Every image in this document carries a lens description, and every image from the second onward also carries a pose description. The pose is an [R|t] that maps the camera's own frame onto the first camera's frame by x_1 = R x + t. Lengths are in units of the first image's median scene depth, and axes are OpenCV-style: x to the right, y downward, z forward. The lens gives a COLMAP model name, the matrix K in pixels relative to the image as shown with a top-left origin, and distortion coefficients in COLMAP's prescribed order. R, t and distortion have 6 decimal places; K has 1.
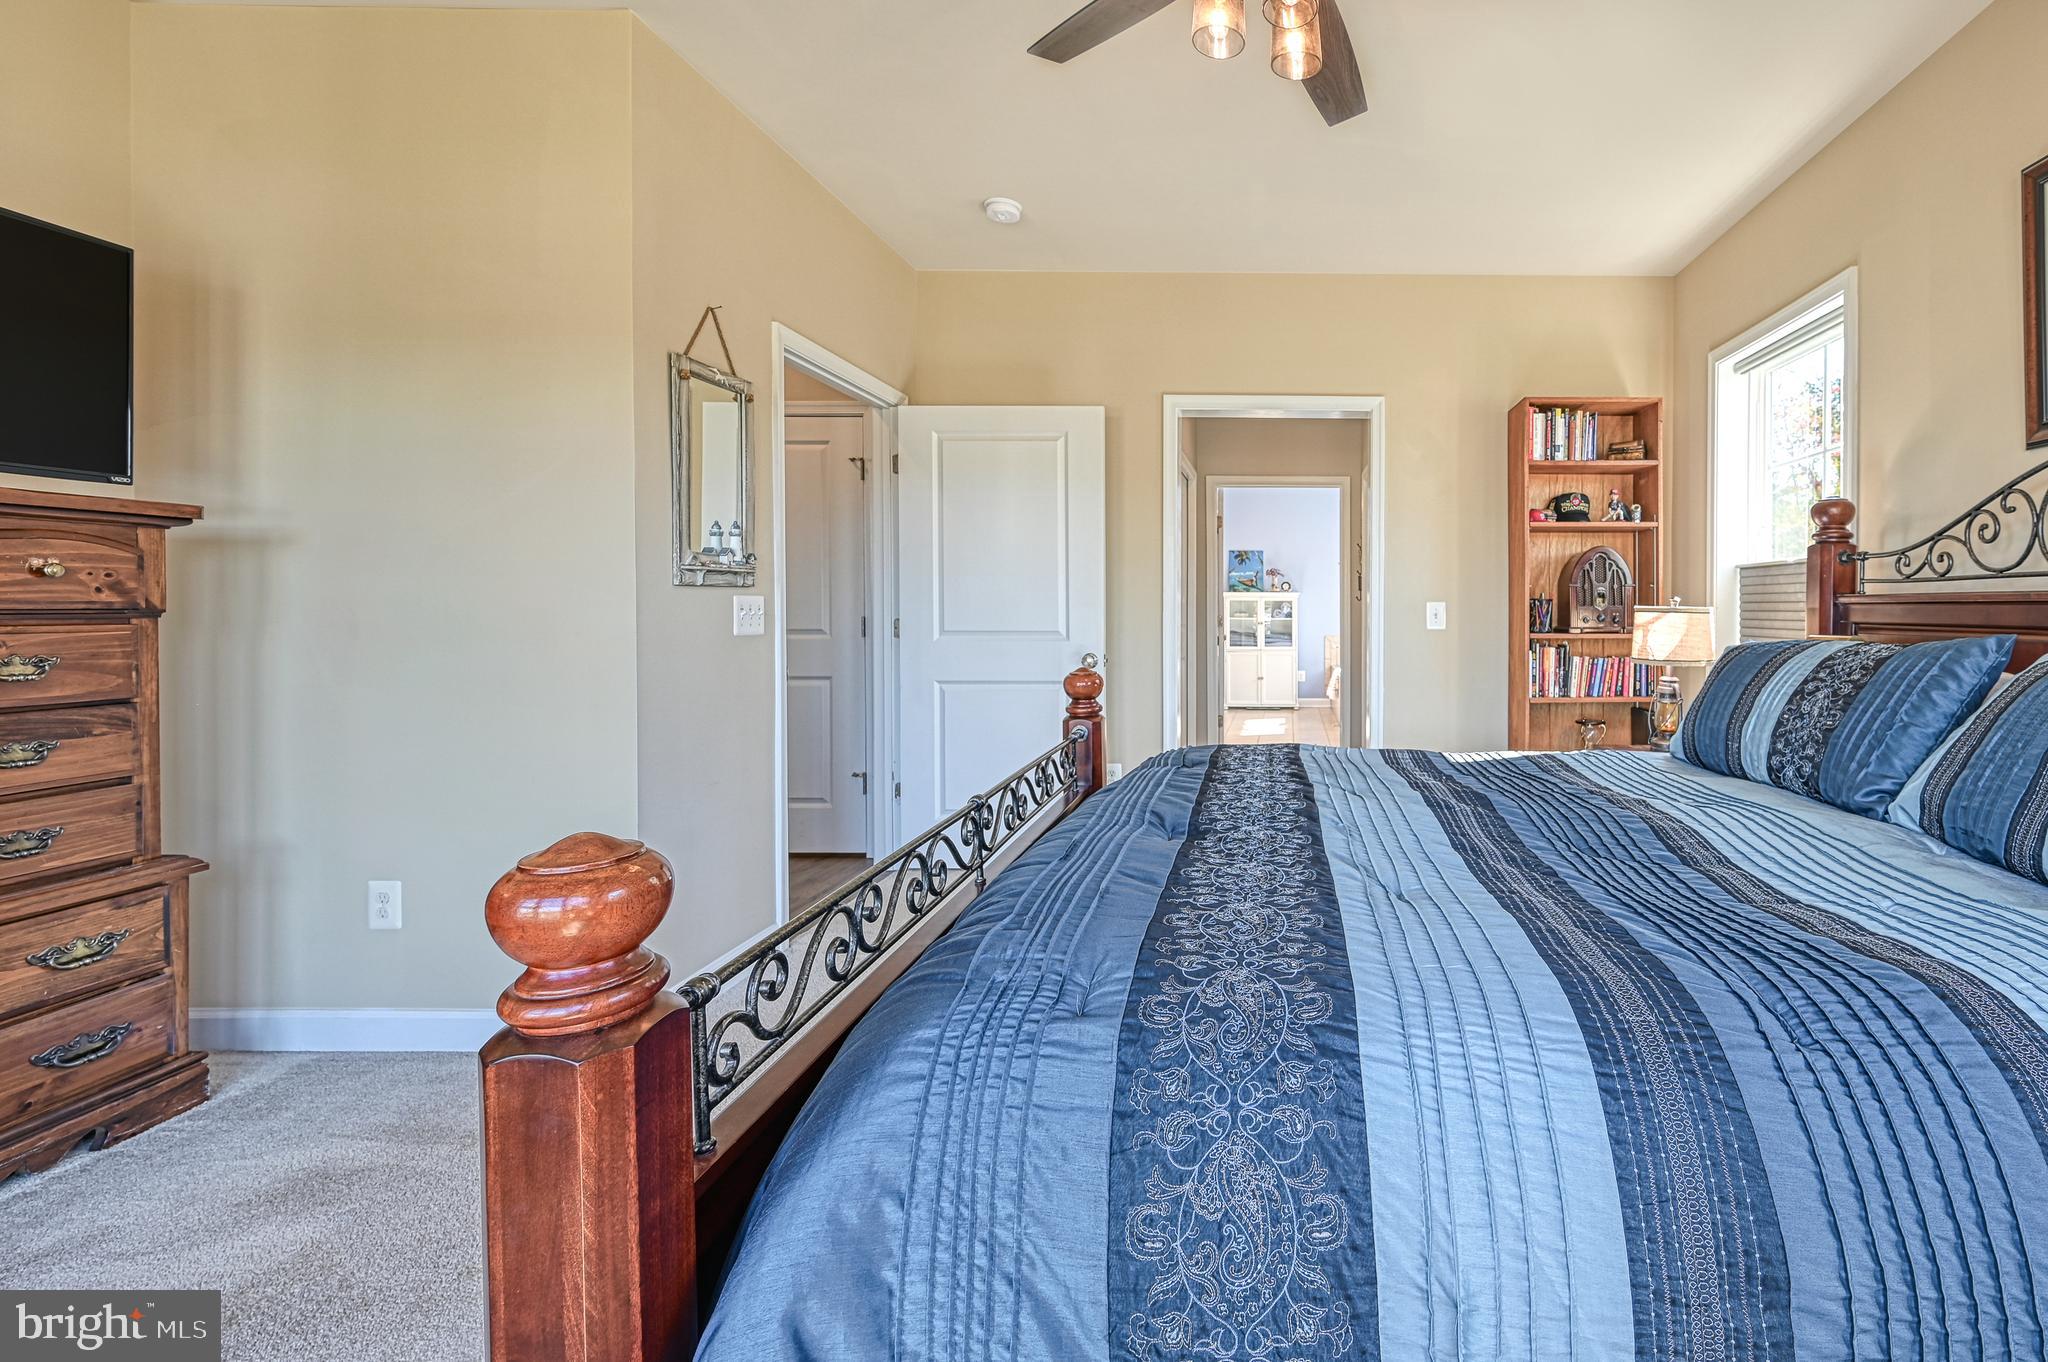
lens RADIAL K [[871.1, 0, 1064.8], [0, 871.1, 618.5], [0, 0, 1]] dist [-0.001911, -0.000086]
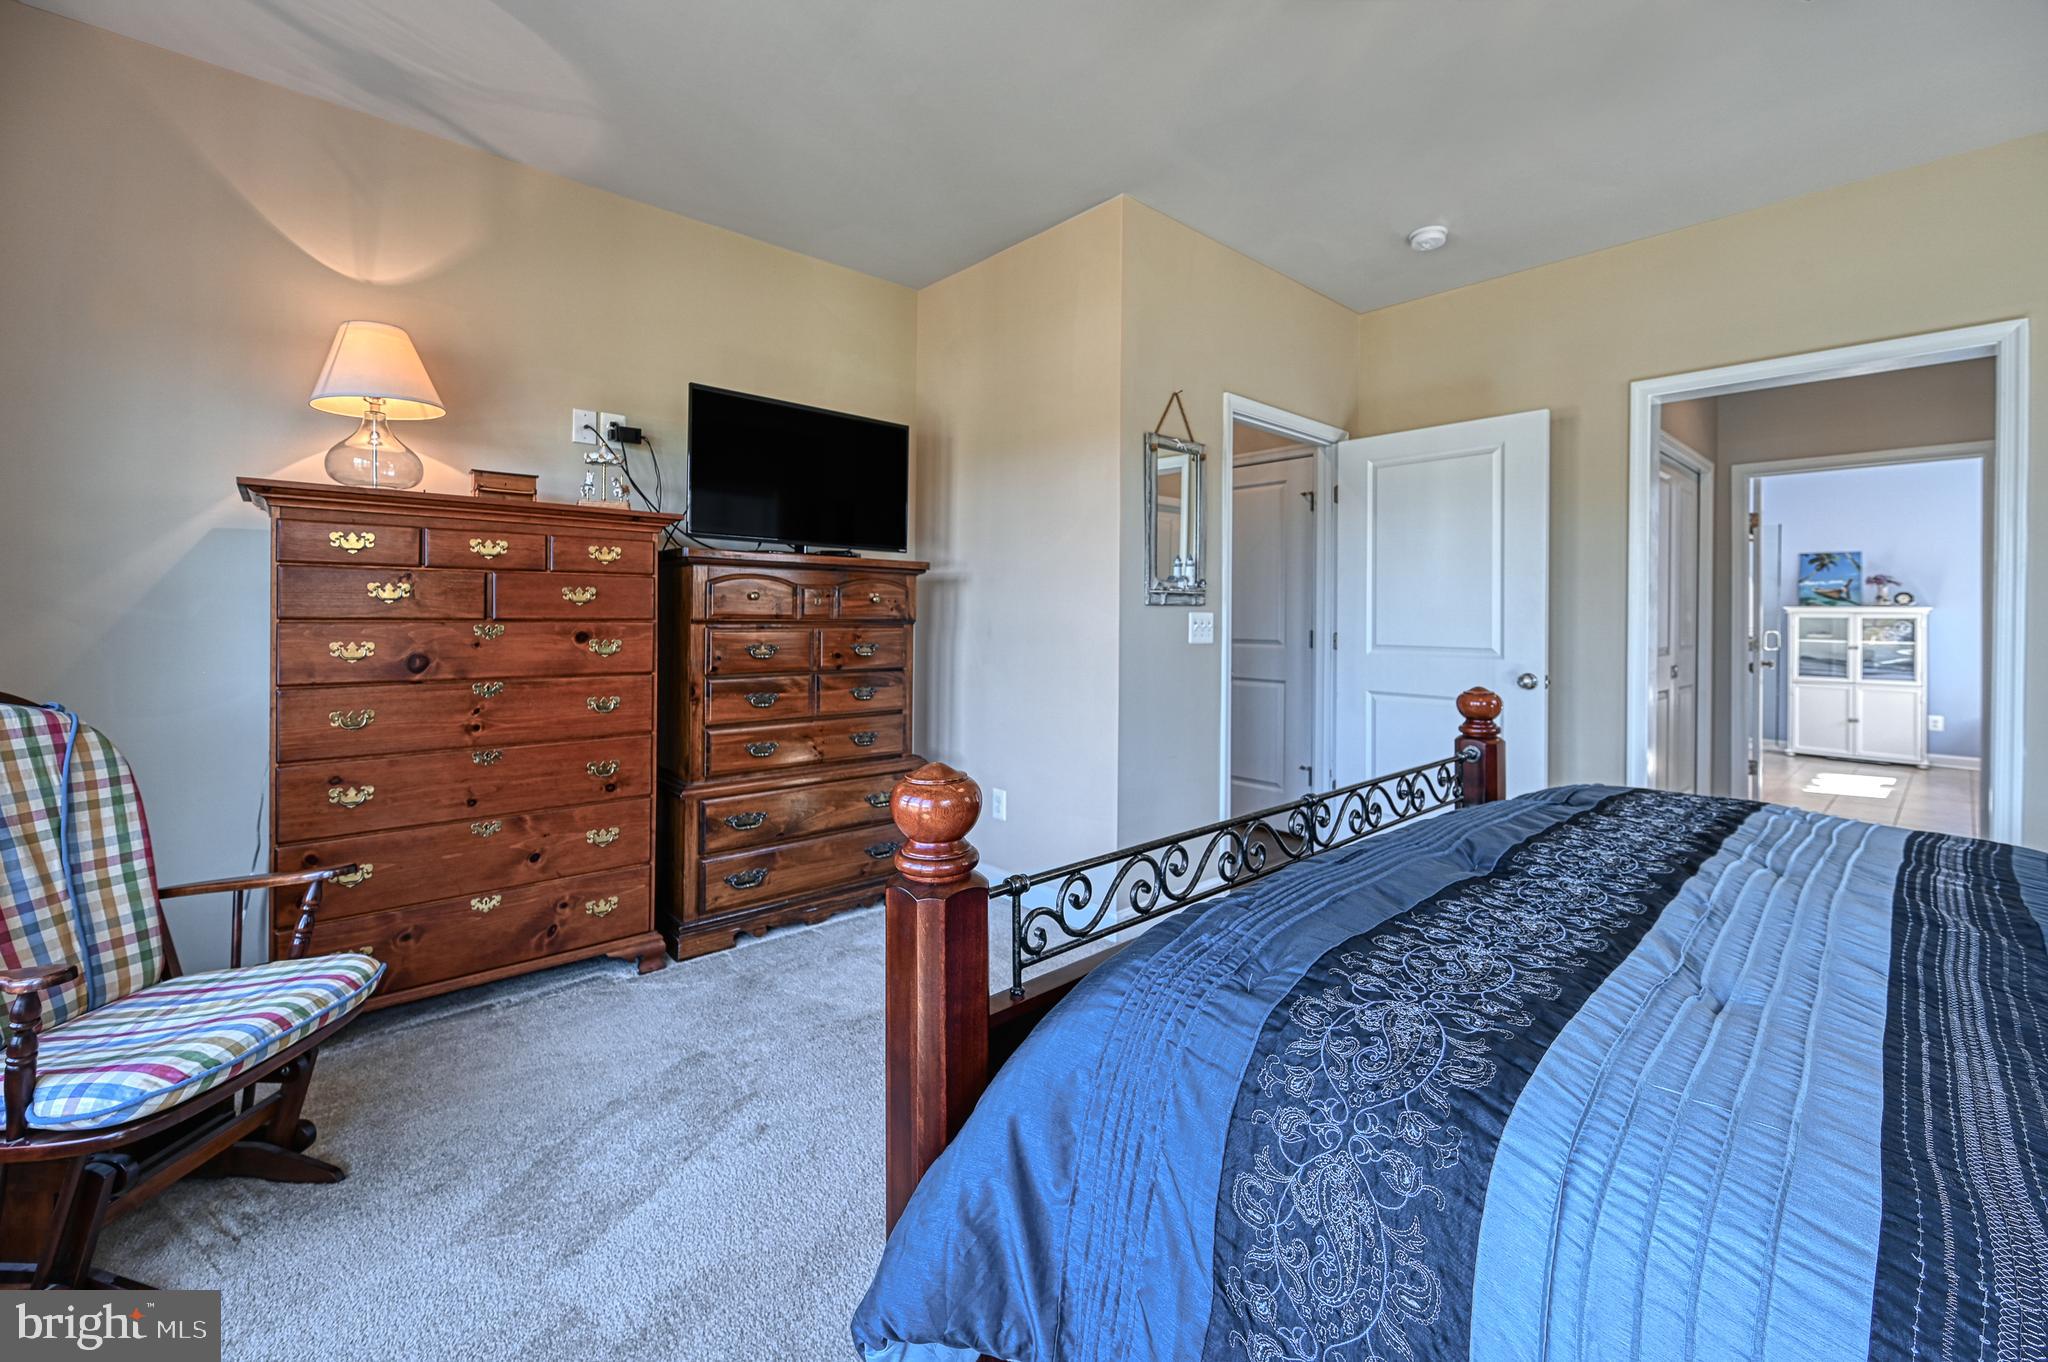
lens RADIAL K [[797.5, 0, 1129.3], [0, 797.5, 620.6], [0, 0, 1]] dist [-0.001241, -0.000127]
pose [[0.716239, 0.009133, -0.697795, 0.482071], [-0.015631, 0.999873, -0.002957, -0.011810], [0.697680, 0.013025, 0.716292, 0.119864]]
